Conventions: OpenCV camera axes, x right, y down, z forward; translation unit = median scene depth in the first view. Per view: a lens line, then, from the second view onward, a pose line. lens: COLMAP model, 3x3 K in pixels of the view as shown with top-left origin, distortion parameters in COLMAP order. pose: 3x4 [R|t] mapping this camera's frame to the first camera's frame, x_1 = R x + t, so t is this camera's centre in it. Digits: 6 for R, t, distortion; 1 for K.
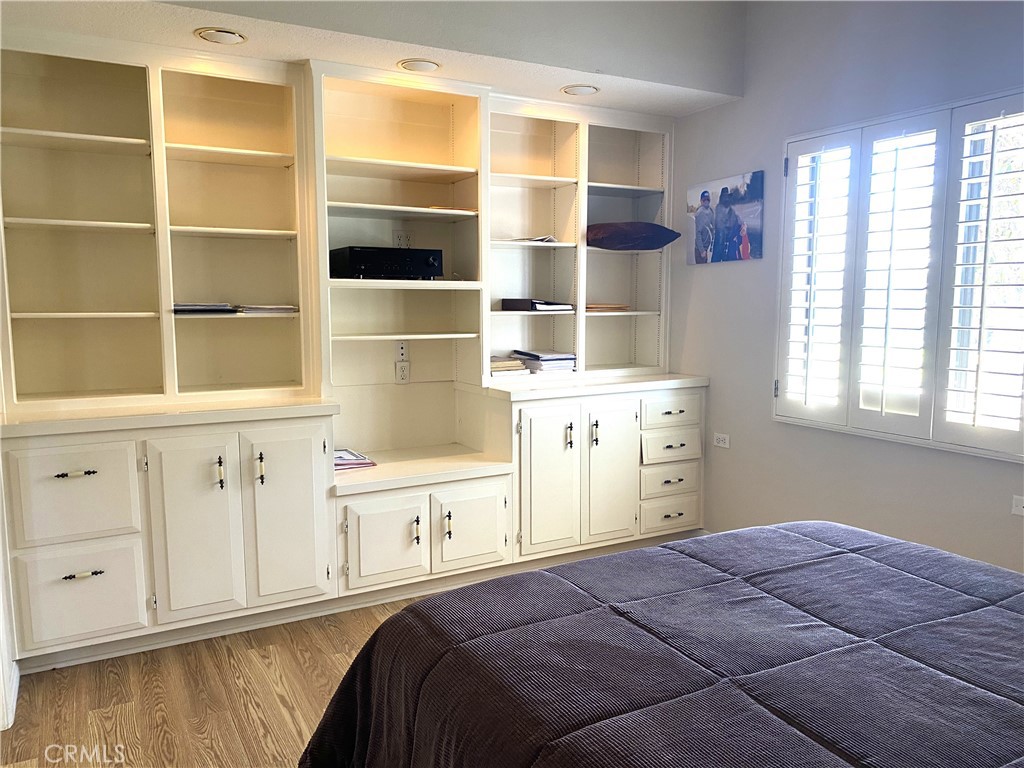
lens RADIAL K [[774.9, 0, 517.0], [0, 774.9, 384.3], [0, 0, 1]] dist [0.062622, -0.086157]
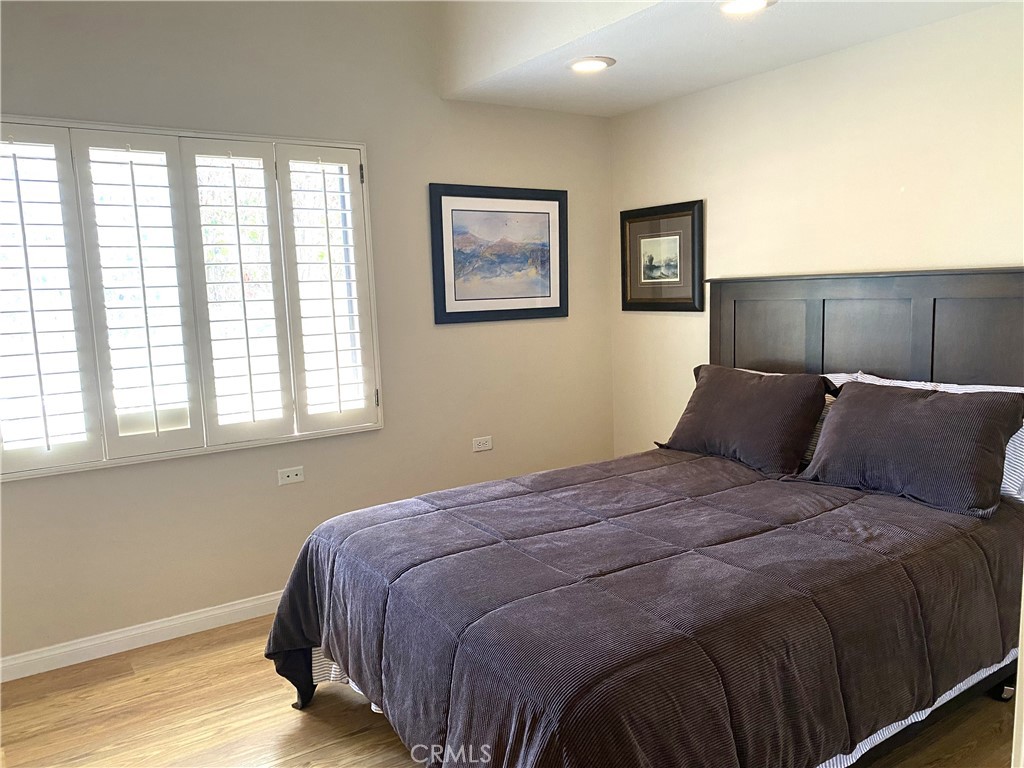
lens RADIAL K [[774.9, 0, 517.0], [0, 774.9, 384.3], [0, 0, 1]] dist [0.062622, -0.086157]
pose [[-0.084415, -0.122226, 0.988906, -0.552049], [0.142248, 0.980805, 0.133368, -0.093838], [-0.986225, 0.151929, -0.065408, 0.638749]]
